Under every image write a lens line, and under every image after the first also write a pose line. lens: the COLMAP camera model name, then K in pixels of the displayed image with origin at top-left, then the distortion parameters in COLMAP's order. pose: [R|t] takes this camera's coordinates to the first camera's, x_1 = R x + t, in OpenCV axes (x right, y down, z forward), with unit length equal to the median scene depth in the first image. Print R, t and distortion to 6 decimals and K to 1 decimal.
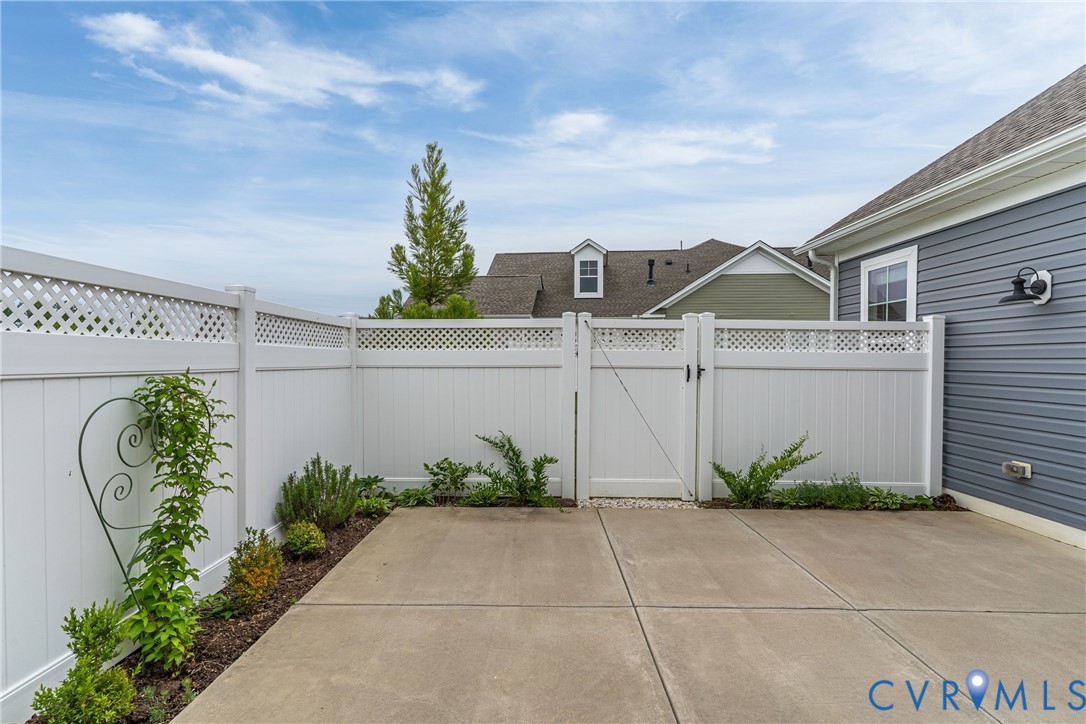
lens RADIAL K [[515.5, 0, 540.8], [0, 515.5, 366.7], [0, 0, 1]] dist [0.003732, 0.000094]
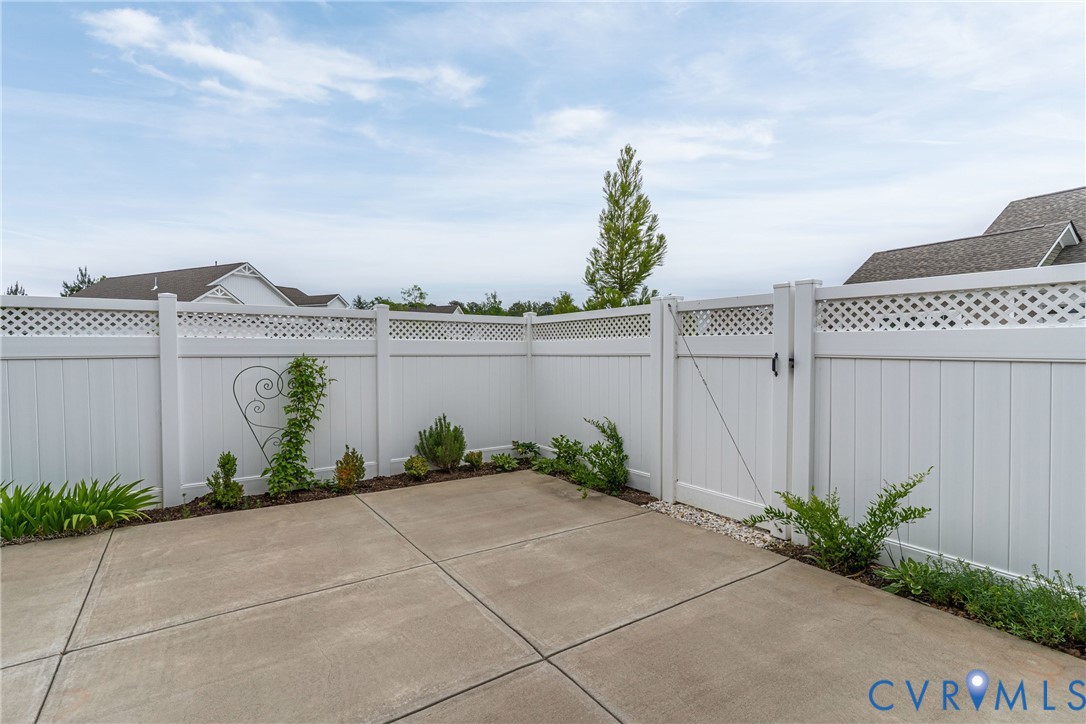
lens RADIAL K [[515.5, 0, 539.6], [0, 515.5, 355.5], [0, 0, 1]] dist [0.003732, 0.000094]
pose [[0.575068, 0.003596, -0.818097, 0.844534], [-0.007357, 0.999973, -0.000777, 0.003042], [0.818072, 0.006466, 0.575079, 0.357595]]
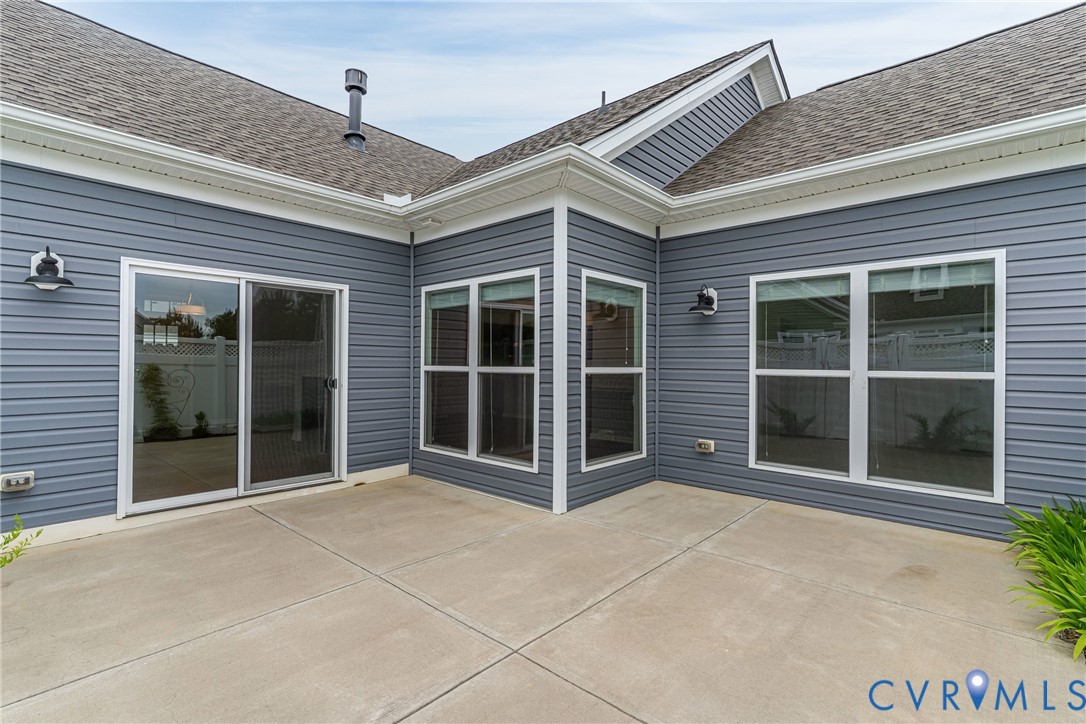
lens RADIAL K [[515.5, 0, 536.9], [0, 515.5, 363.2], [0, 0, 1]] dist [0.003732, 0.000094]
pose [[-0.738188, -0.008907, 0.674536, -0.267801], [0.001057, 0.999896, 0.014359, -0.005089], [-0.674594, 0.011313, -0.738102, 1.068783]]
